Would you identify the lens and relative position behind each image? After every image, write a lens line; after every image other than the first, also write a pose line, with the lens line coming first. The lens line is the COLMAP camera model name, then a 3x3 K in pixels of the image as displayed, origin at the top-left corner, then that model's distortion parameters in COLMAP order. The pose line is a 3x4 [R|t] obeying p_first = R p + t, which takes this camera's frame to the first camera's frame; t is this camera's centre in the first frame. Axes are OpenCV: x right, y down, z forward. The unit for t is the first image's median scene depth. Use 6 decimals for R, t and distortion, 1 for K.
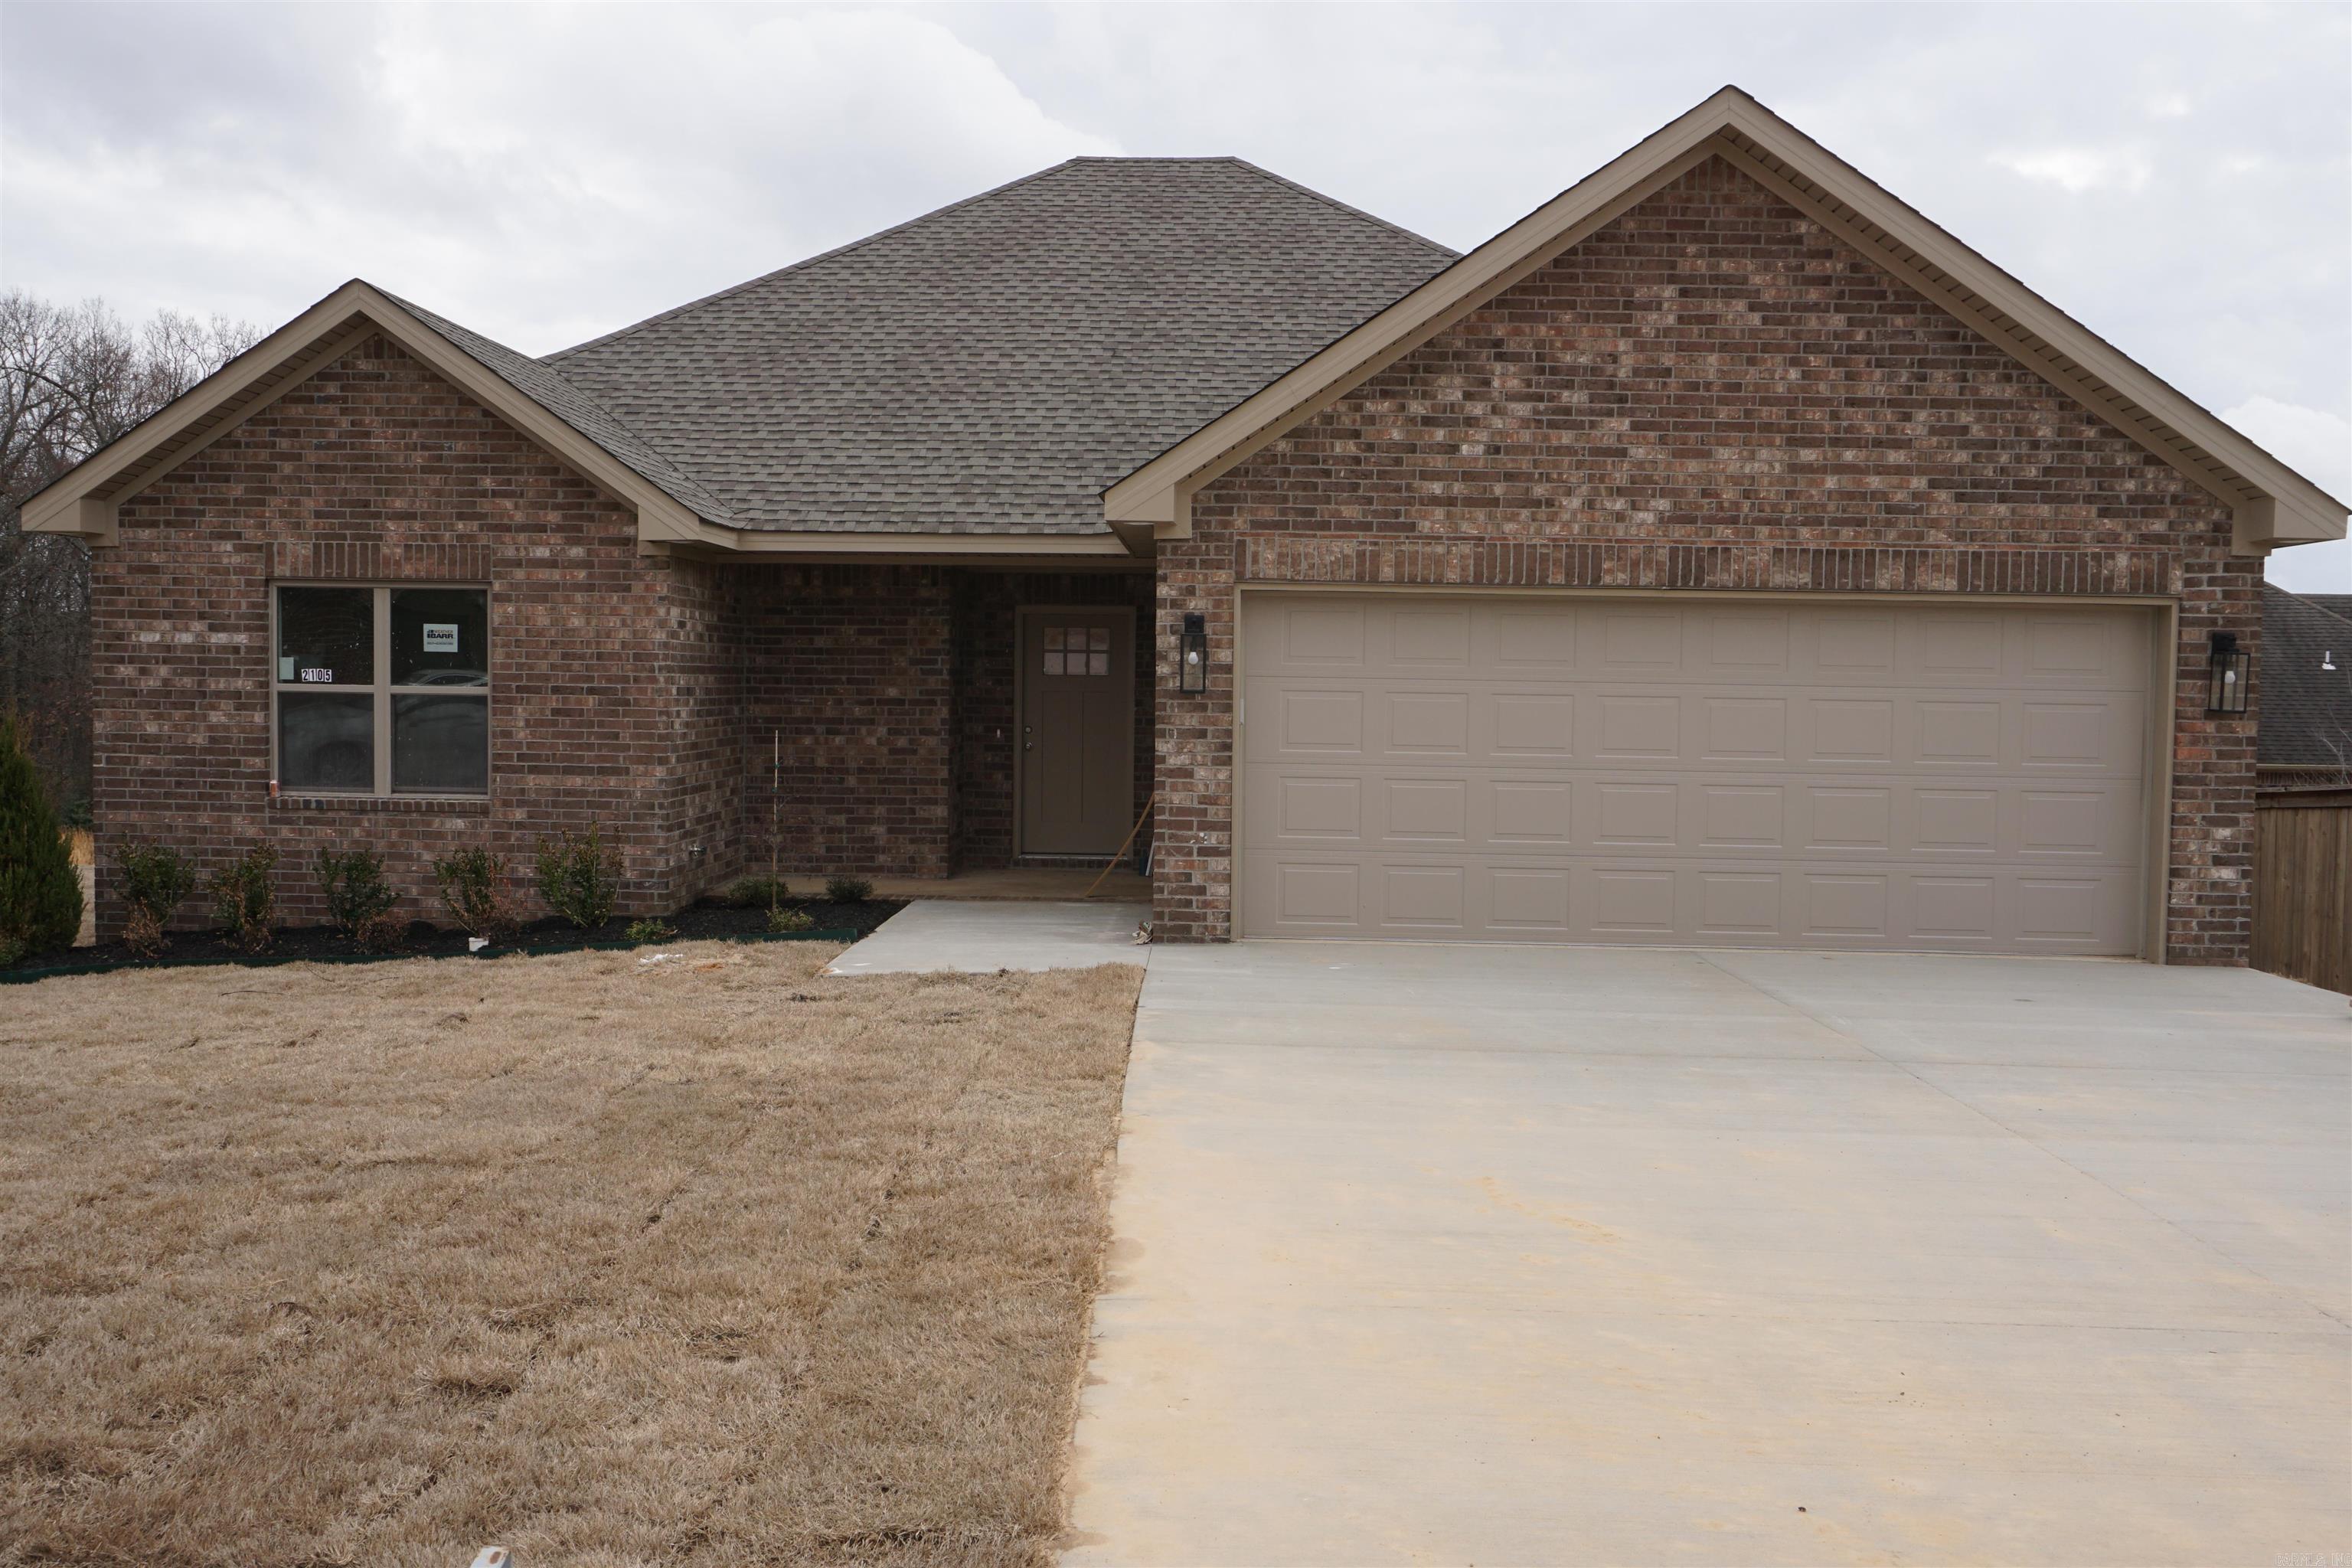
lens RADIAL K [[2019.0, 0, 1183.2], [0, 2019.0, 770.6], [0, 0, 1]] dist [-0.017344, -0.010879]
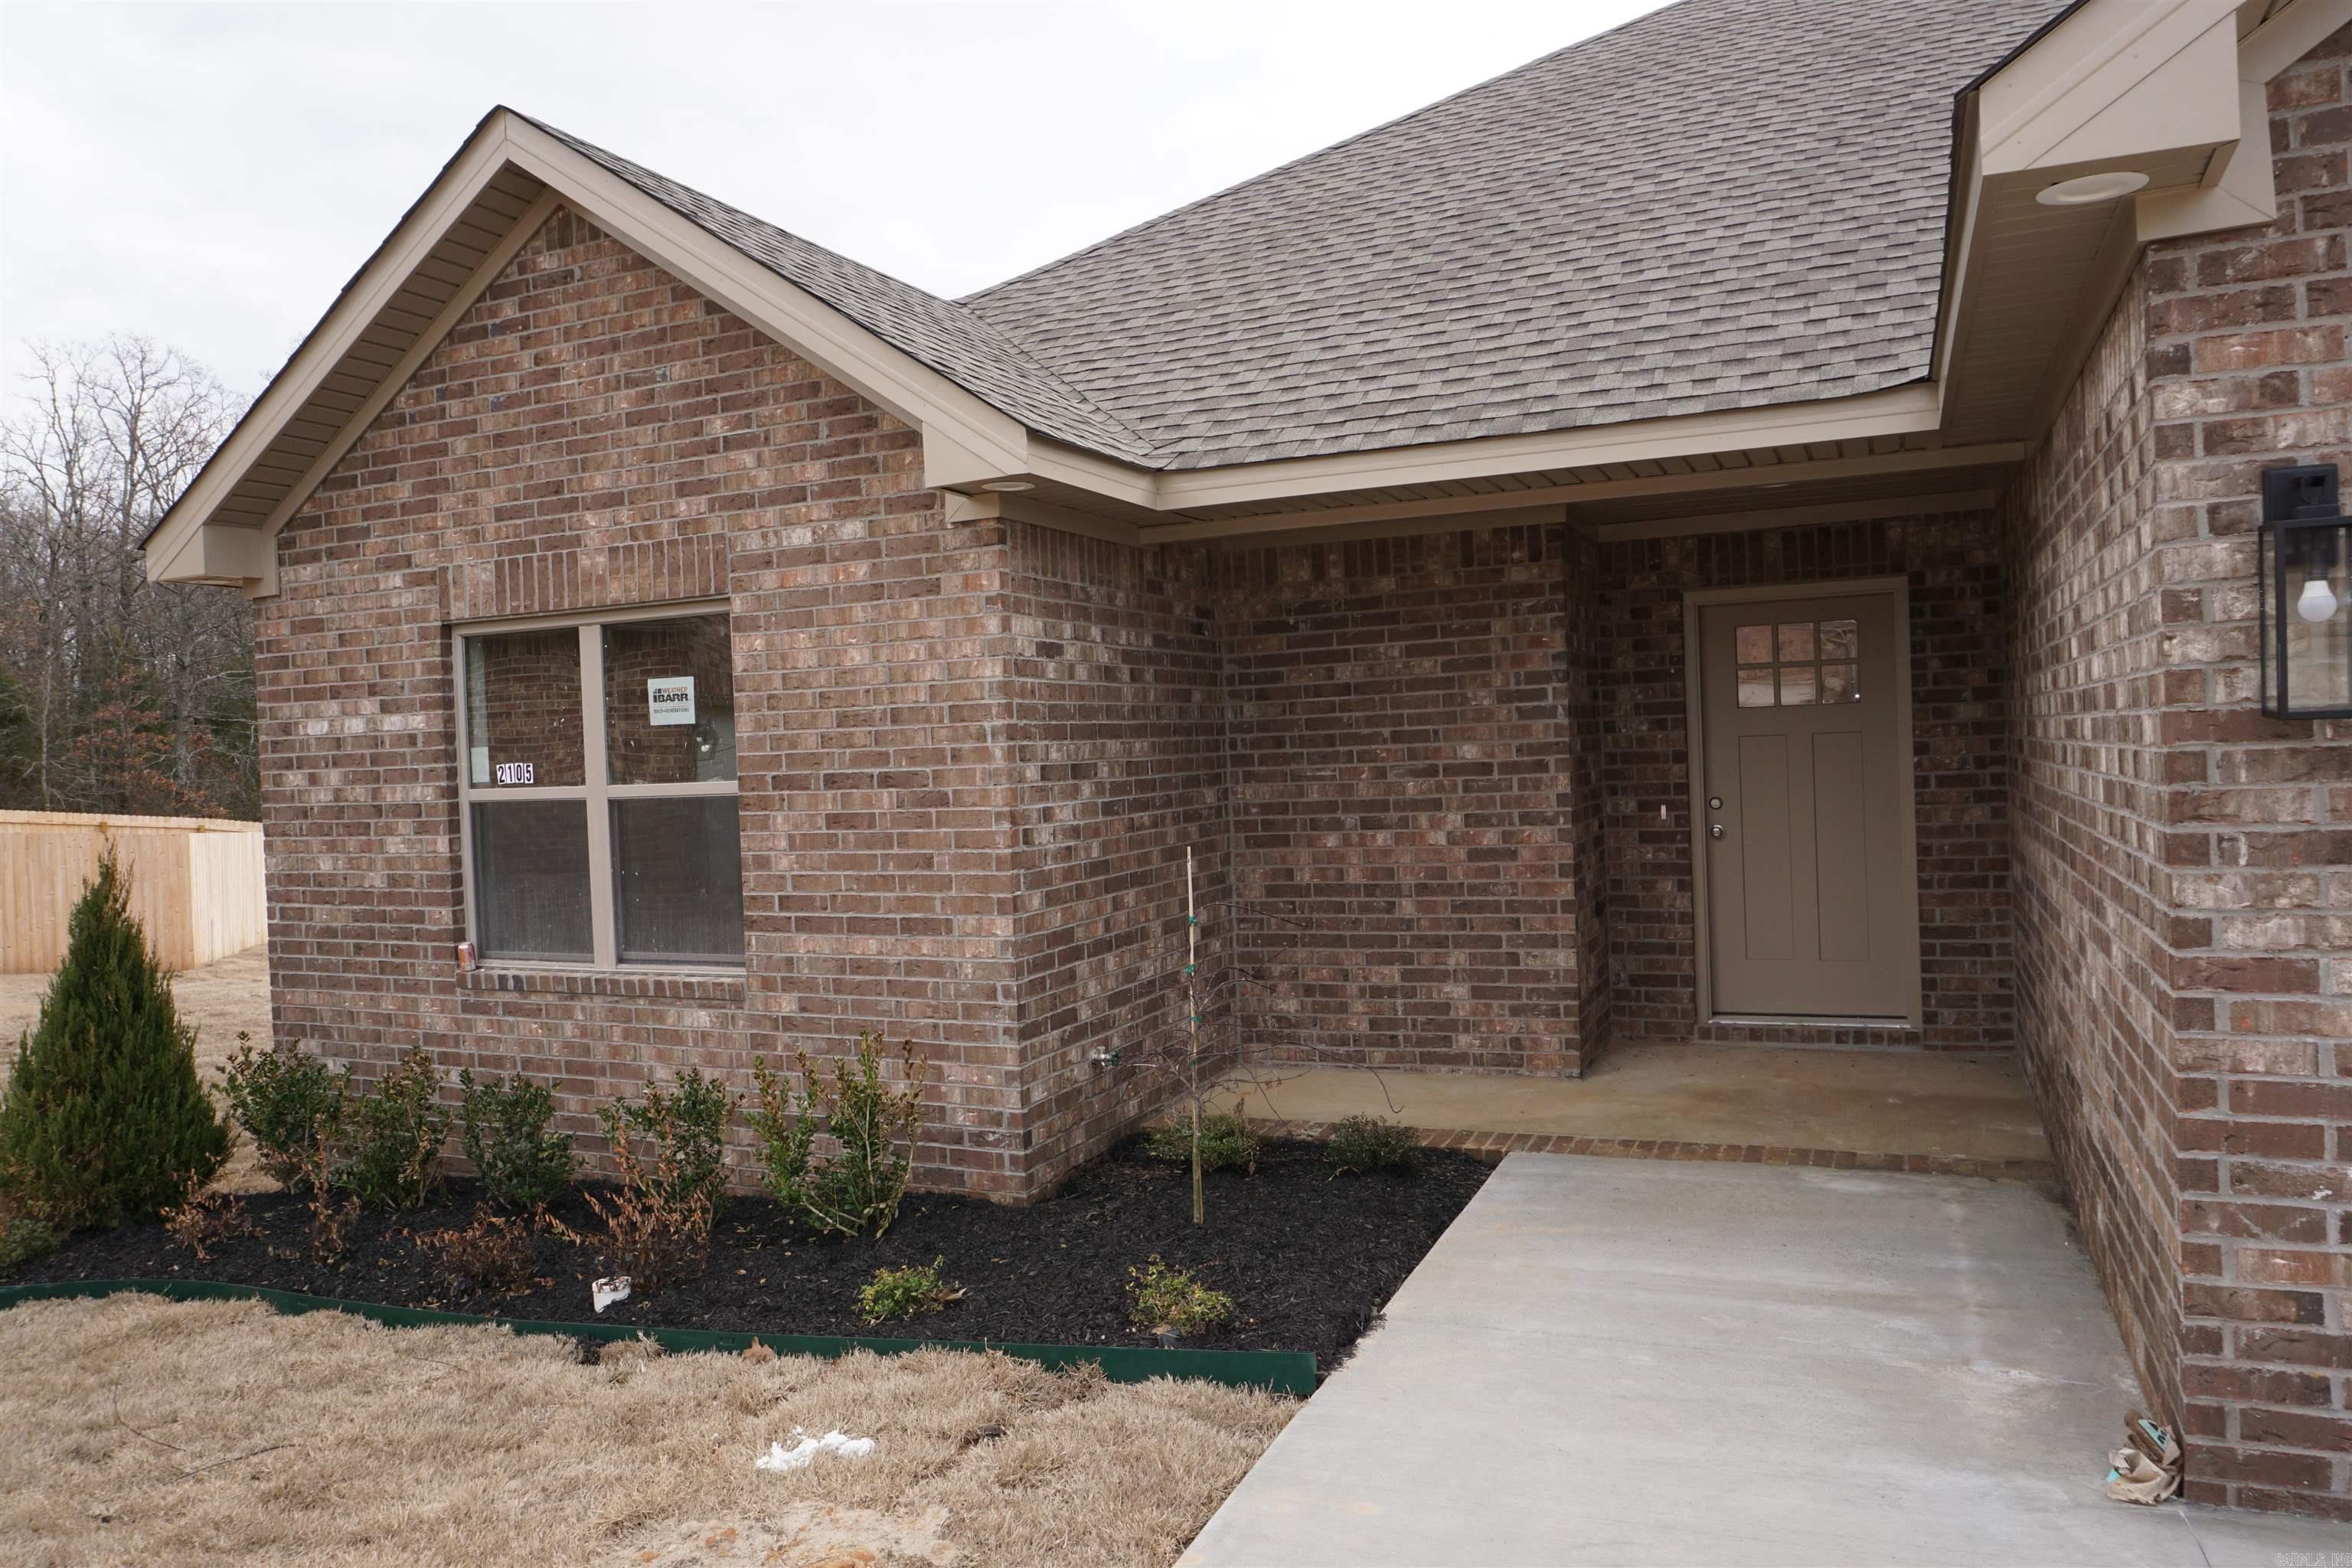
lens RADIAL K [[1599.7, 0, 1170.9], [0, 1599.7, 777.2], [0, 0, 1]] dist [-0.053560, 0.040581]
pose [[0.923210, -0.044129, -0.381753, -0.056415], [0.036461, 0.998962, -0.027301, -0.025574], [0.382562, 0.011285, 0.923861, 0.625449]]
